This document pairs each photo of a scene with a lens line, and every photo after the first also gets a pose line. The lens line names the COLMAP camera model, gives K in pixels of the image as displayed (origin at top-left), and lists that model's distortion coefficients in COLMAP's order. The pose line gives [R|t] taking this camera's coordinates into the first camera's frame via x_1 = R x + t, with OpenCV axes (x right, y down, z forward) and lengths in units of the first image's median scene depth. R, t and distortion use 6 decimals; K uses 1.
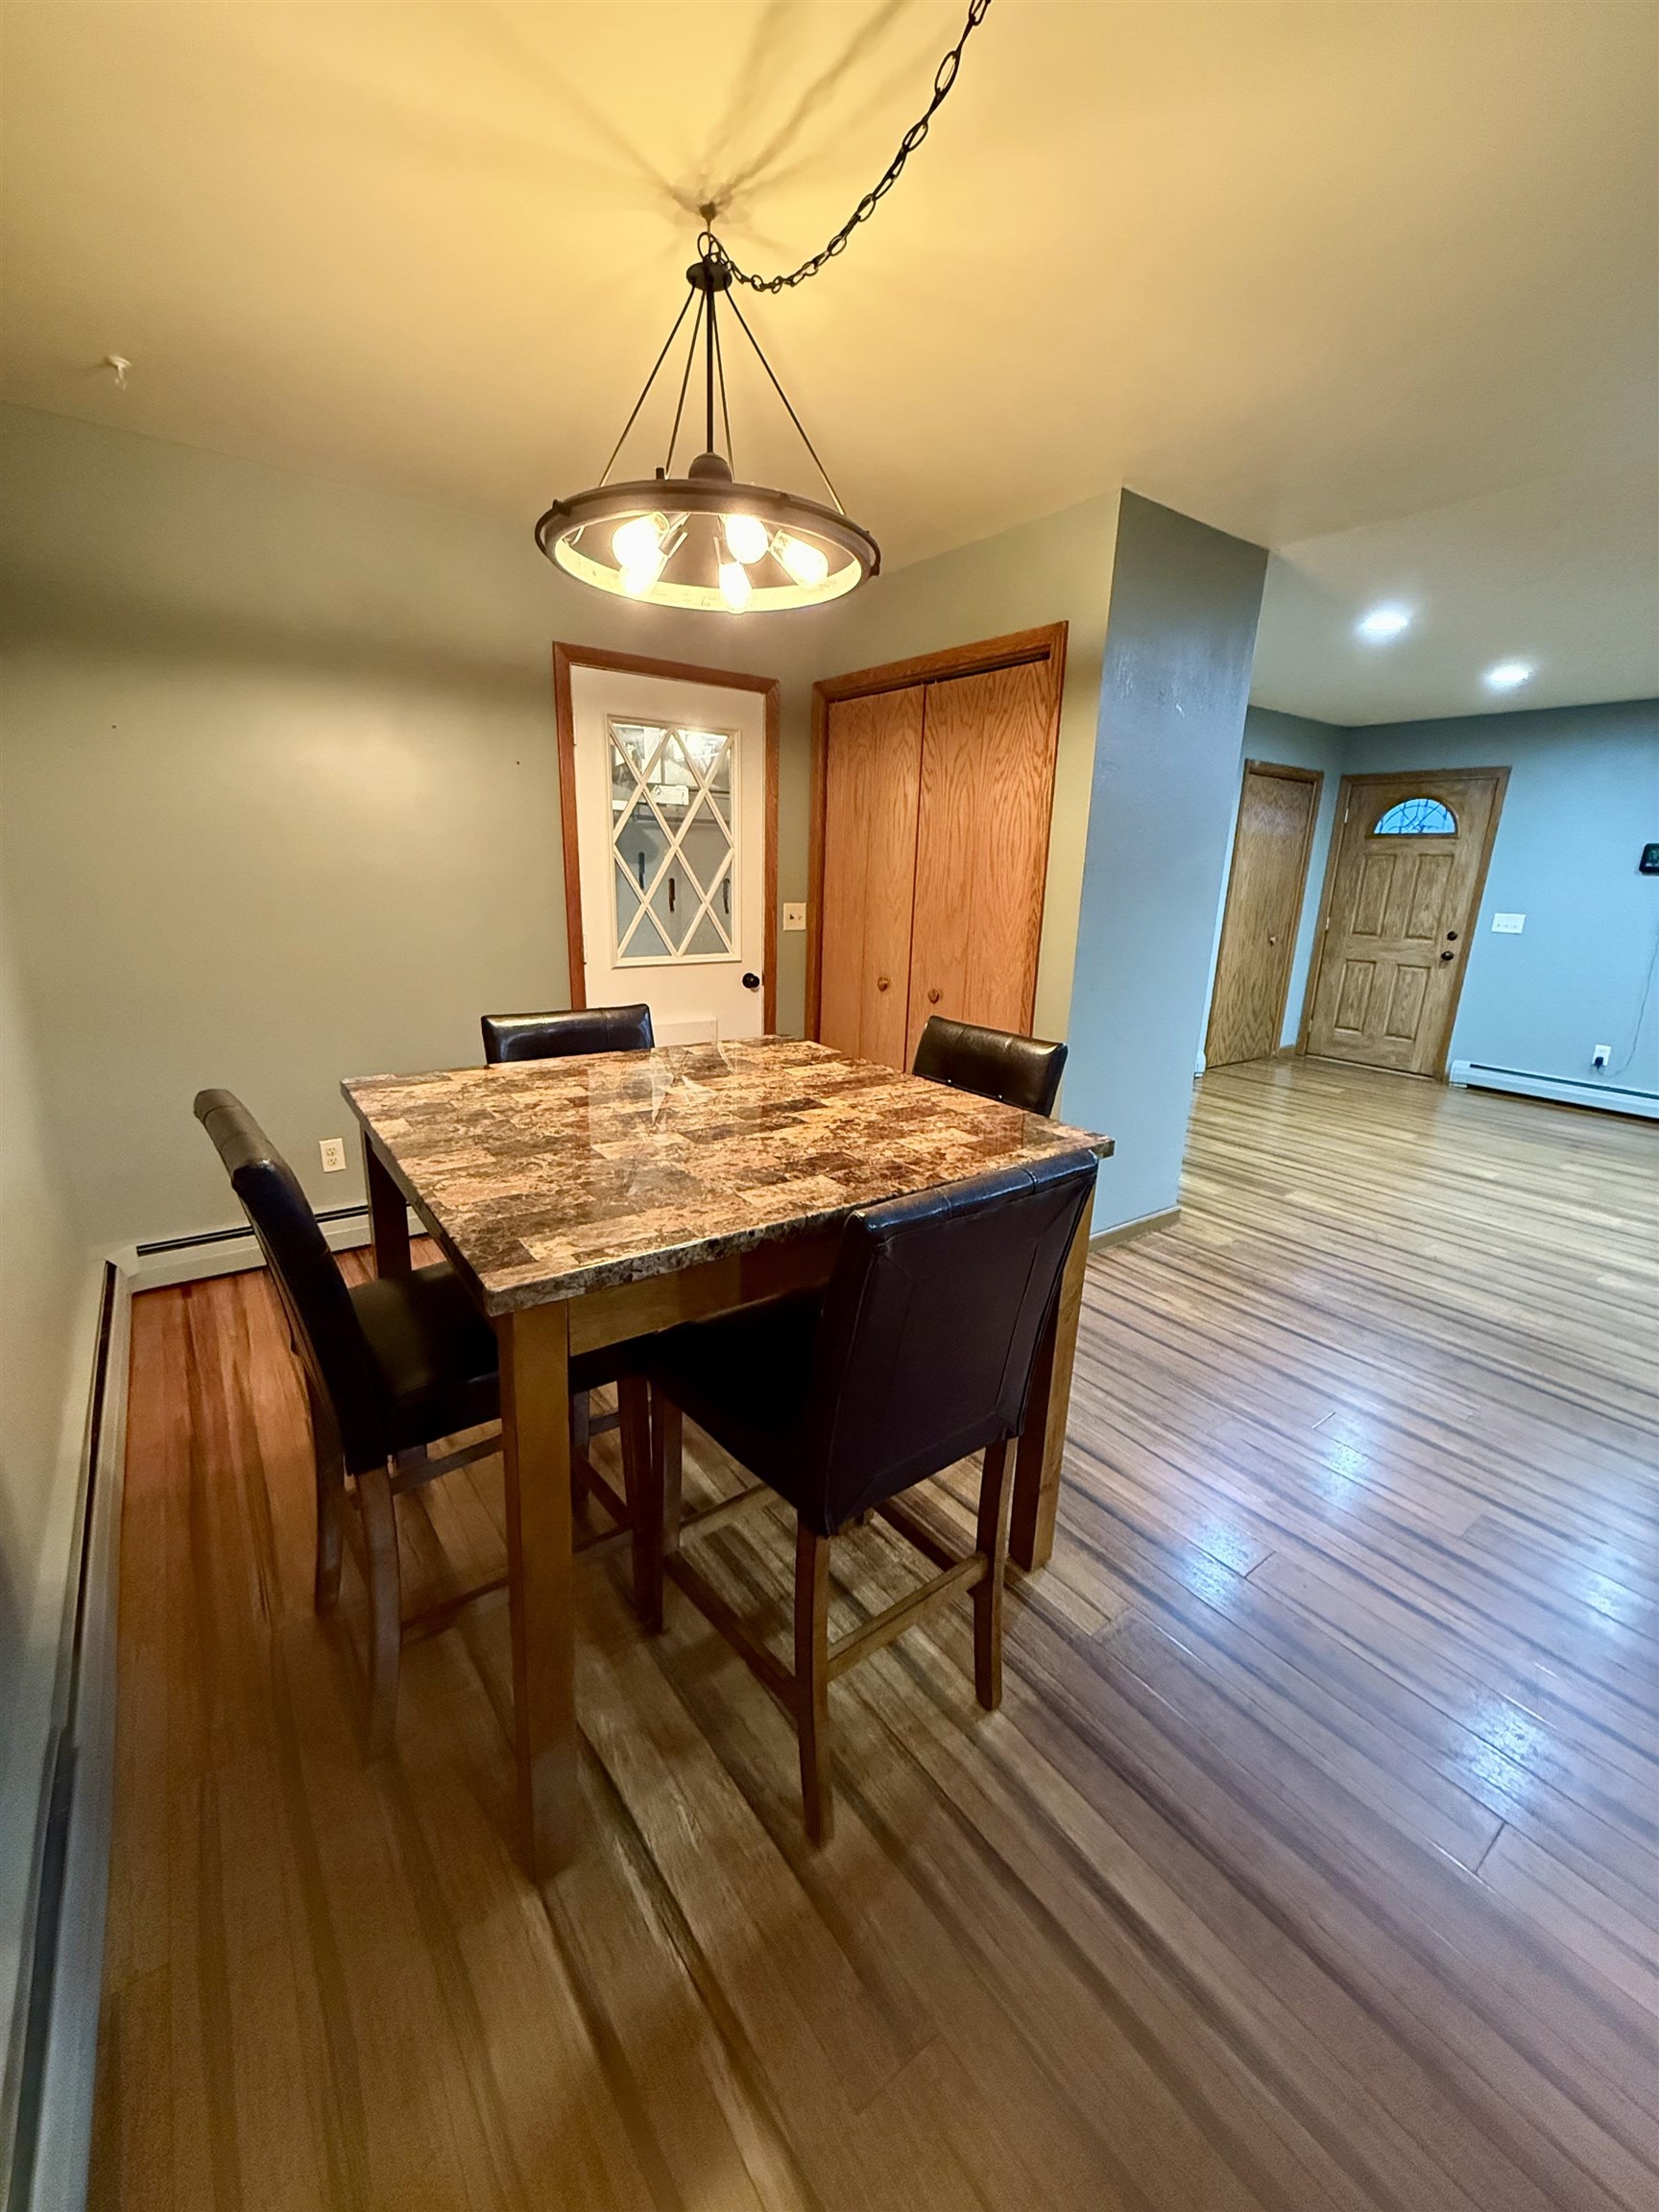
lens RADIAL K [[879.0, 0, 830.5], [0, 879.0, 1100.0], [0, 0, 1]] dist [-0.000800, 0.000044]
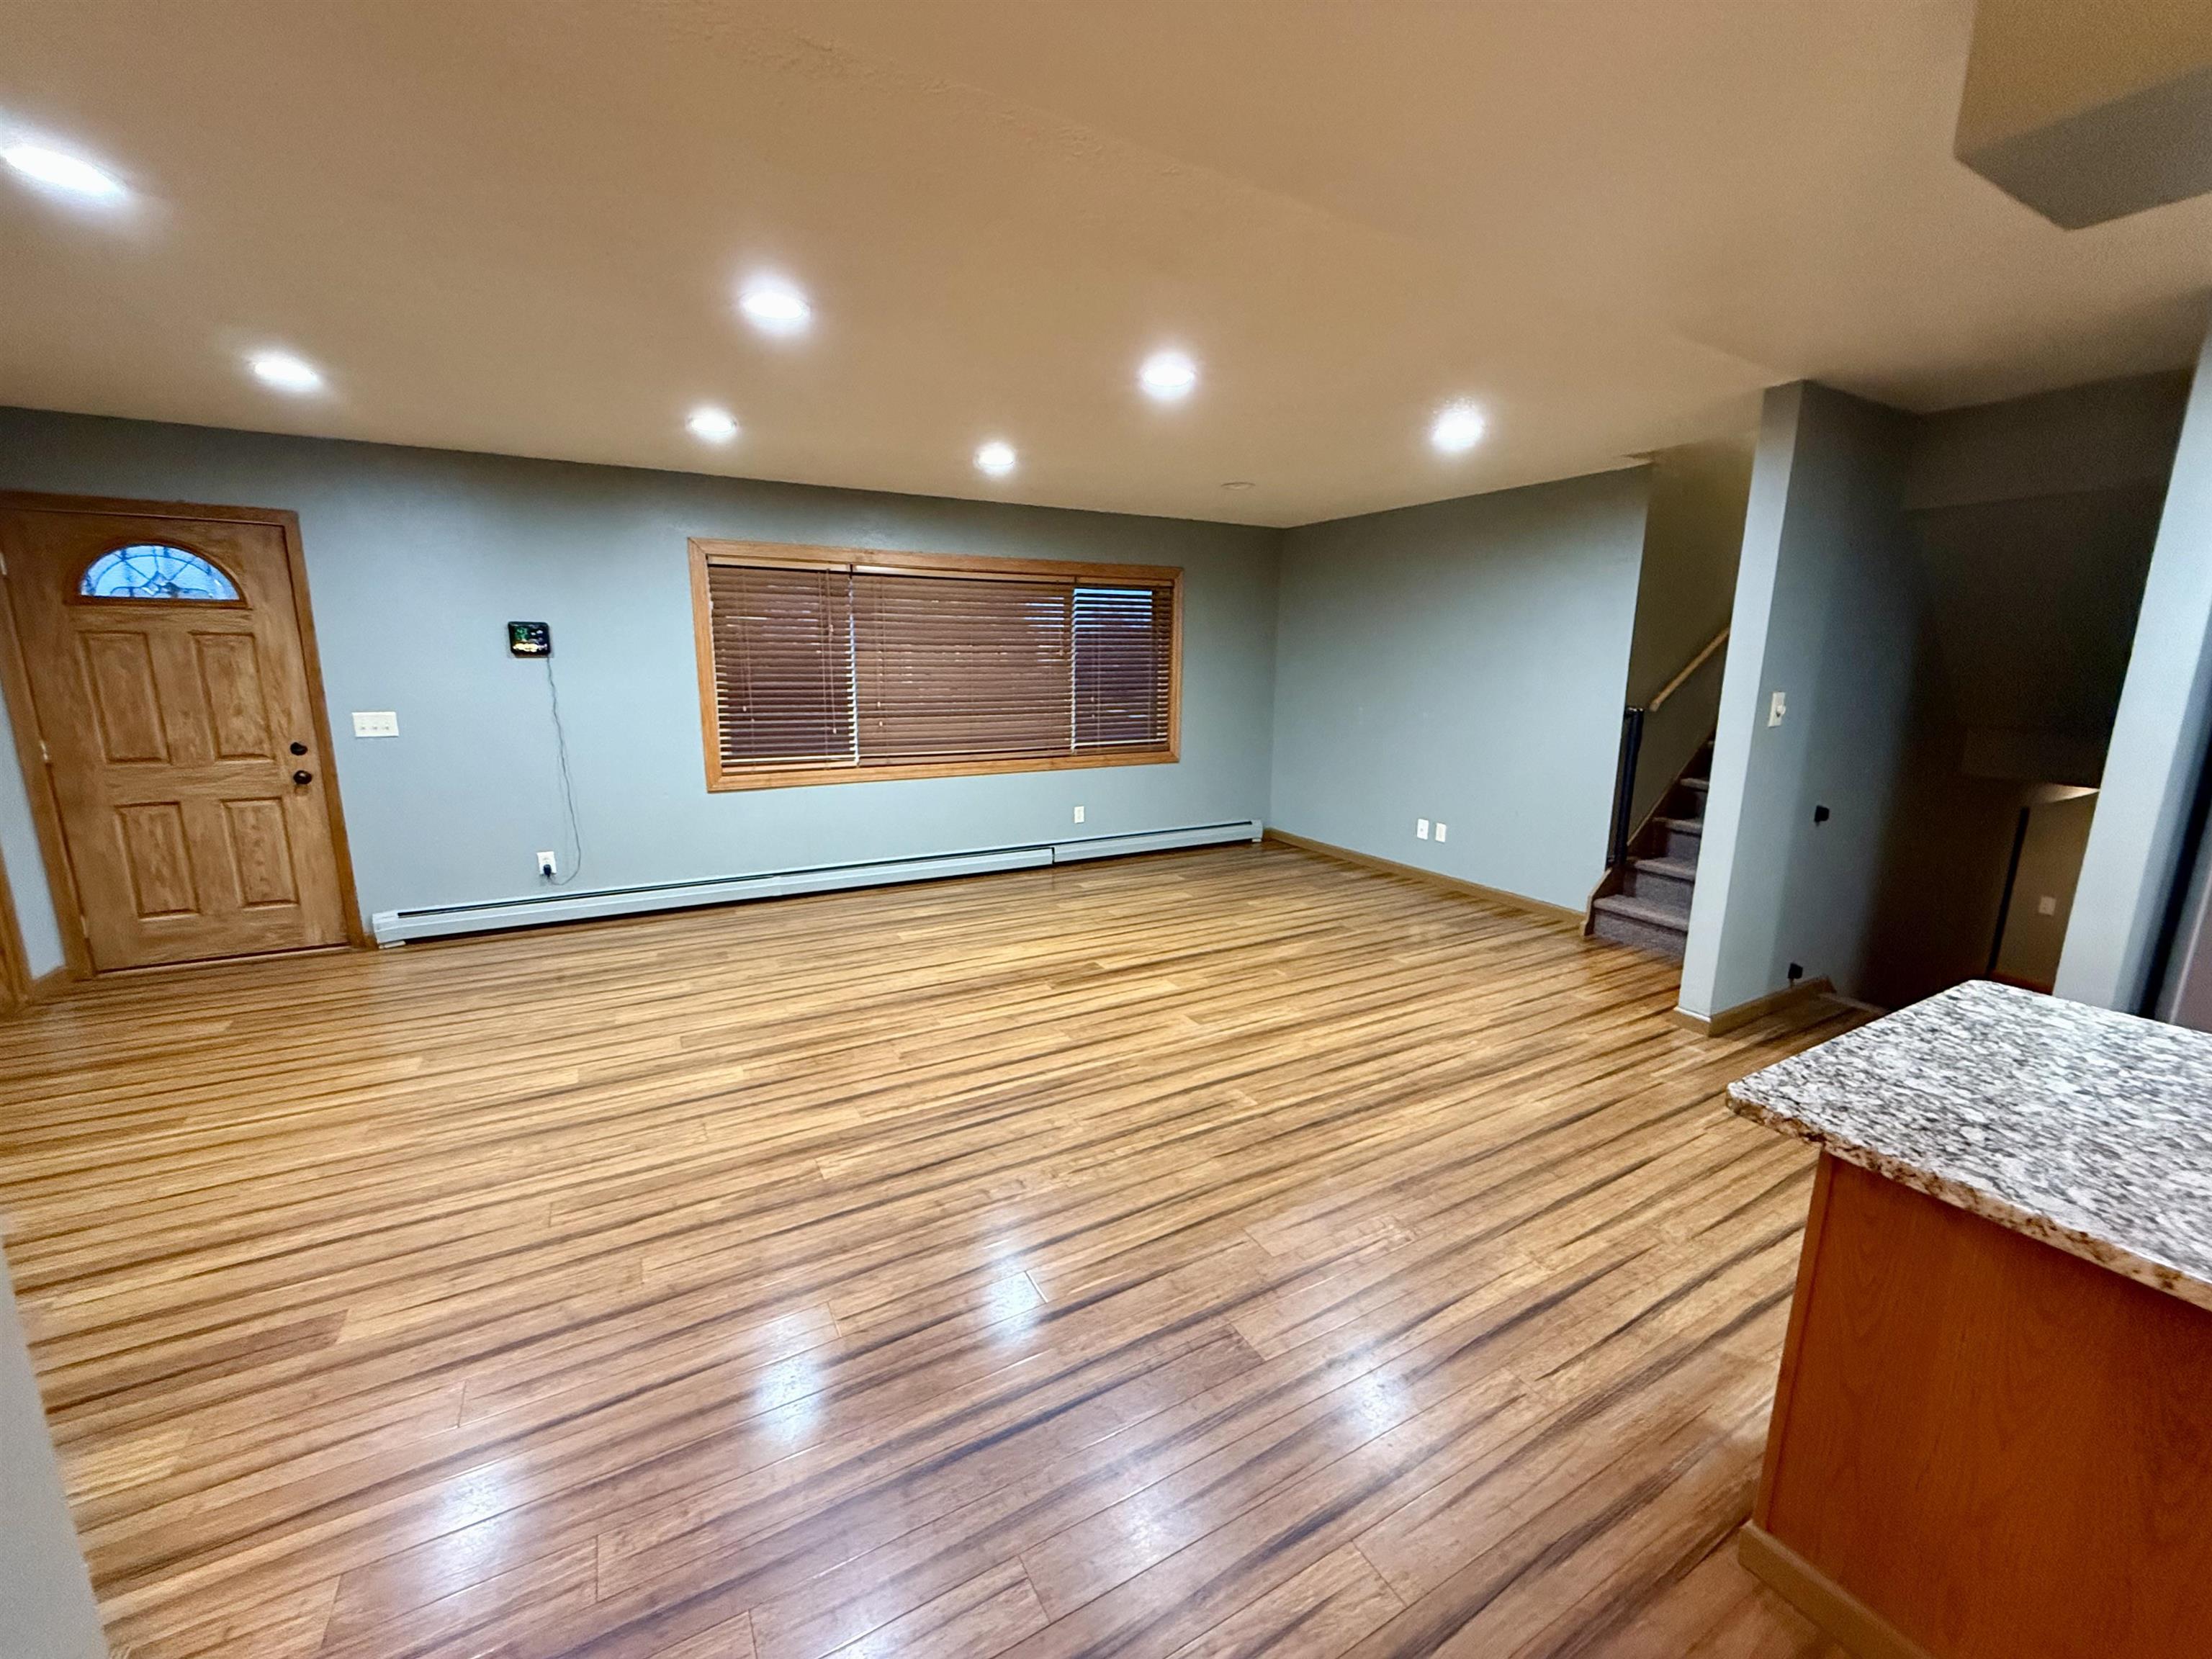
lens RADIAL K [[879.0, 0, 1103.9], [0, 879.0, 829.5], [0, 0, 1]] dist [-0.000800, 0.000044]
pose [[0.126543, -0.219974, 0.967263, 0.104155], [0.252338, 0.950163, 0.183073, -0.093330], [-0.959329, 0.220911, 0.175744, 0.284194]]
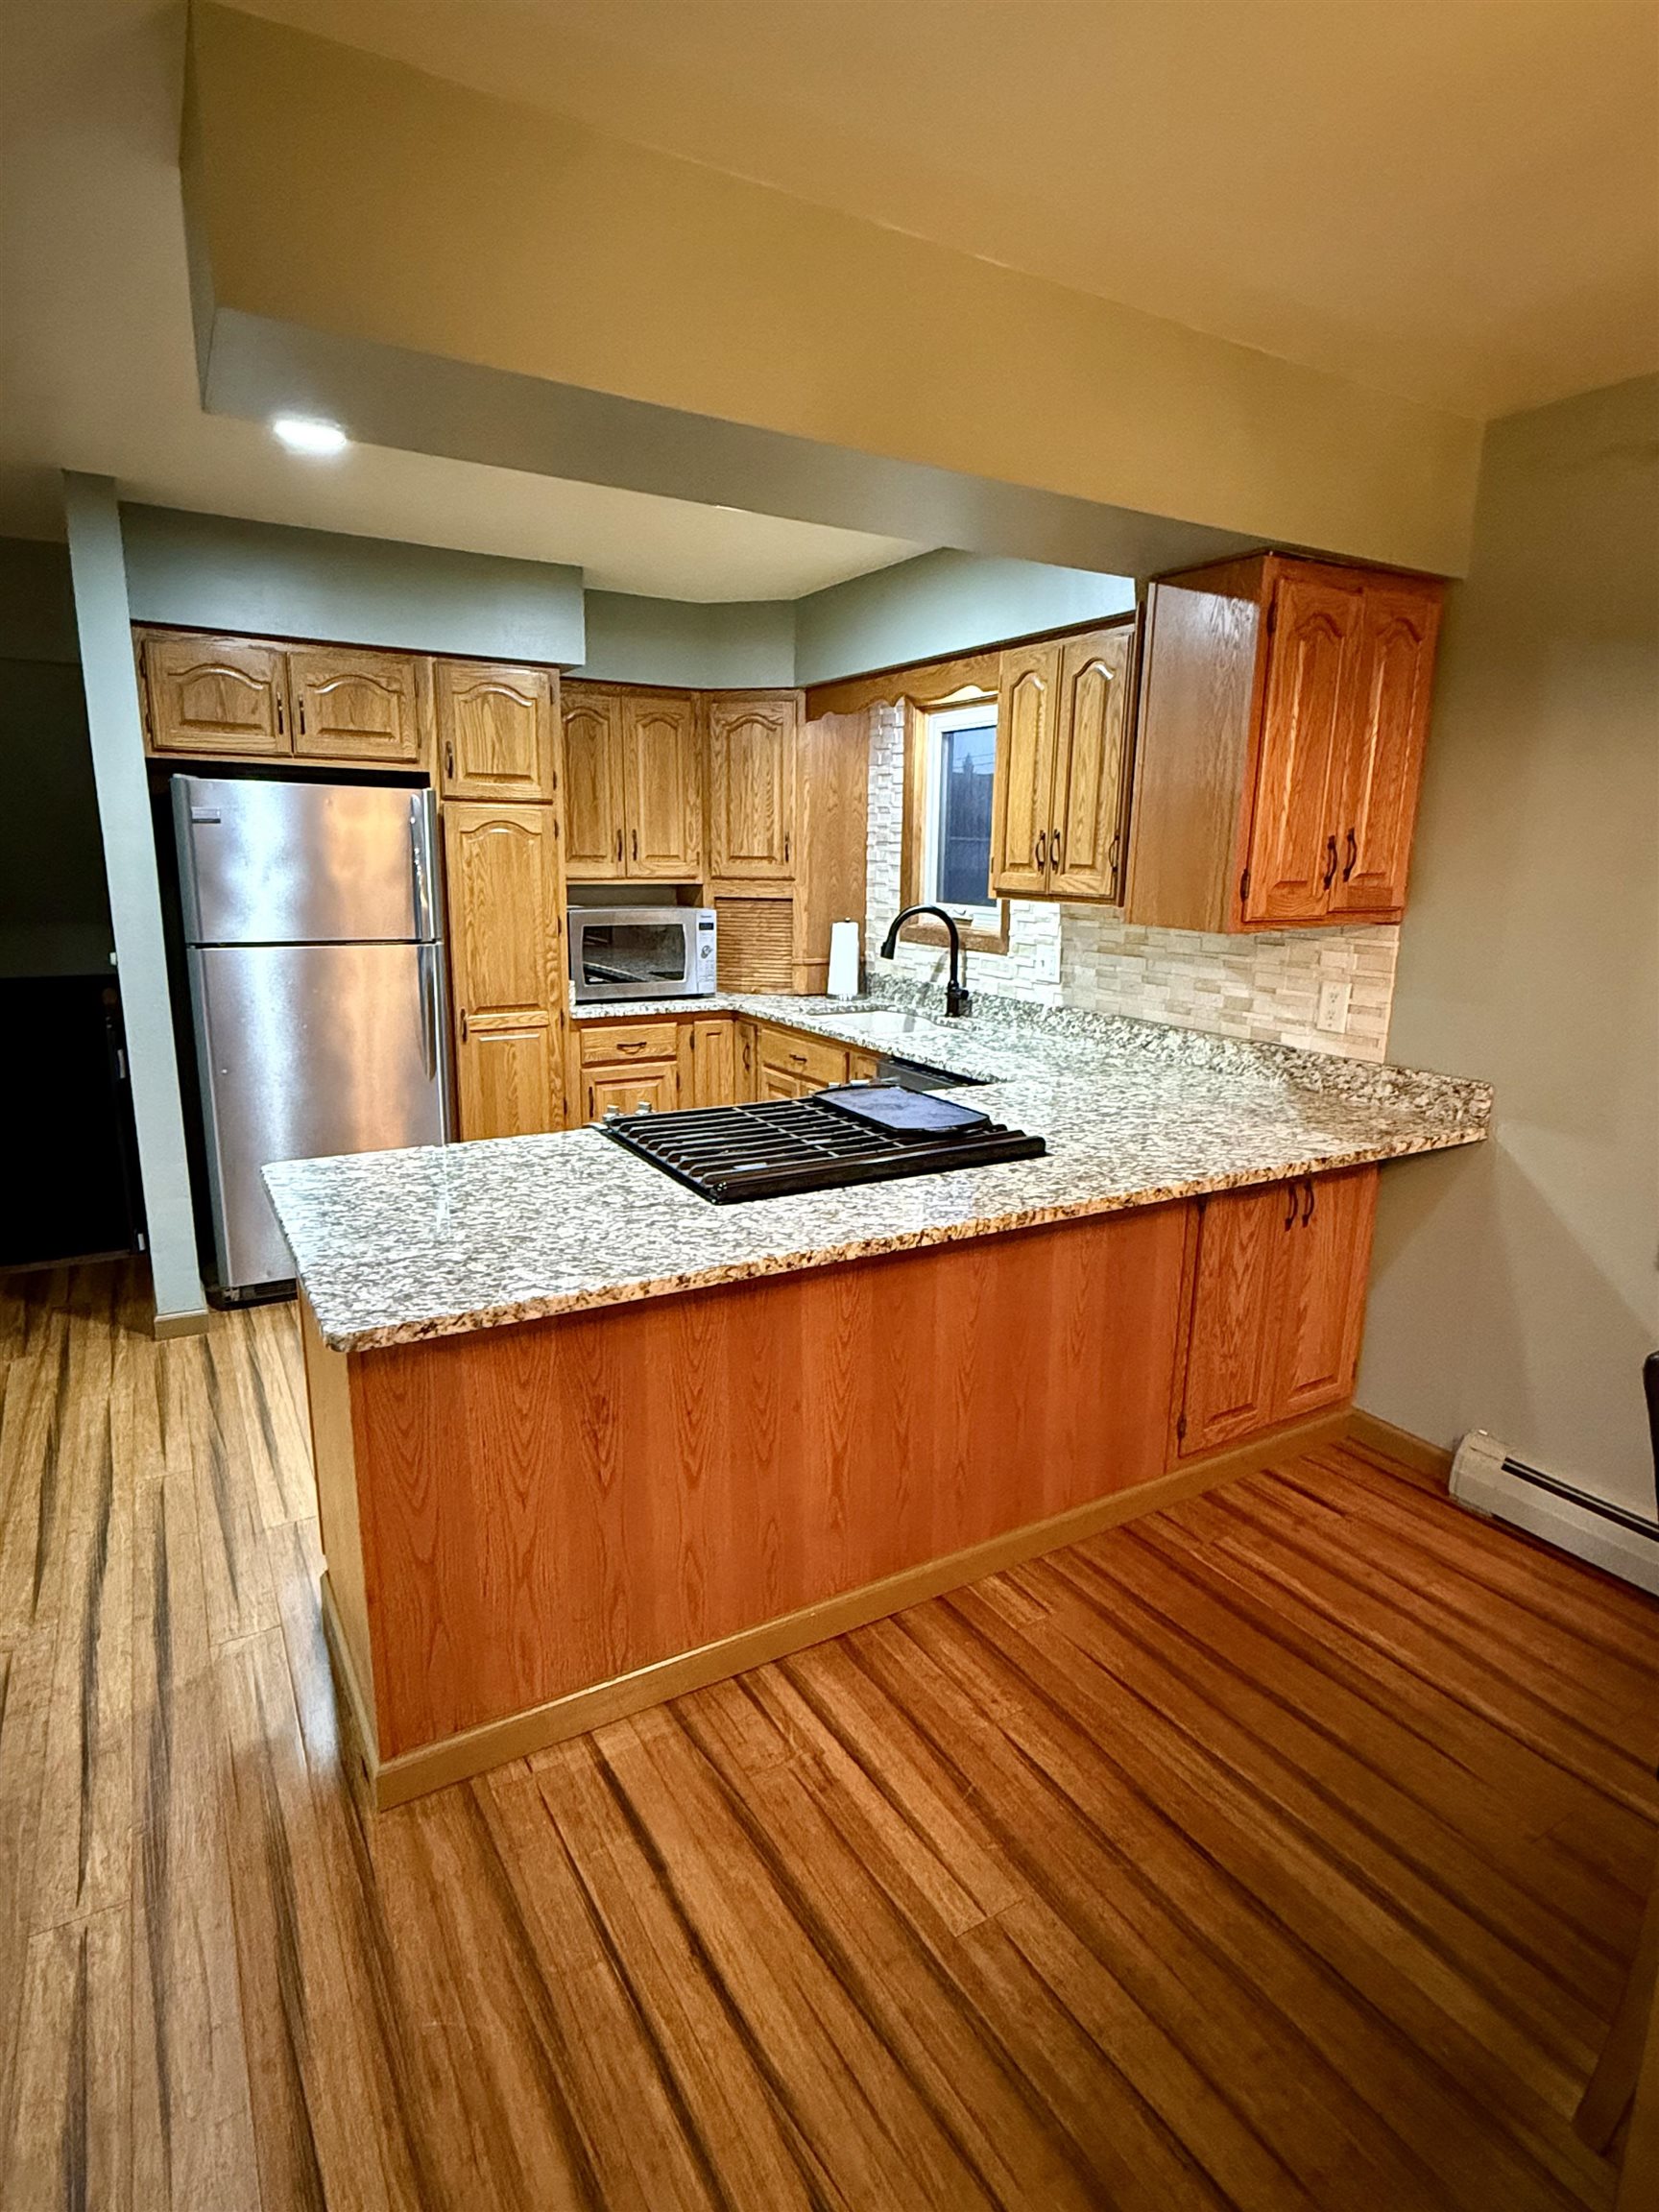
lens RADIAL K [[1157.8, 0, 830.1], [0, 1157.8, 1104.3], [0, 0, 1]] dist [0.000679, -0.000580]
pose [[-0.993970, -0.062775, 0.089902, 0.185740], [-0.014579, 0.888285, 0.459061, -0.115685], [-0.108676, 0.454982, -0.883844, 0.373596]]
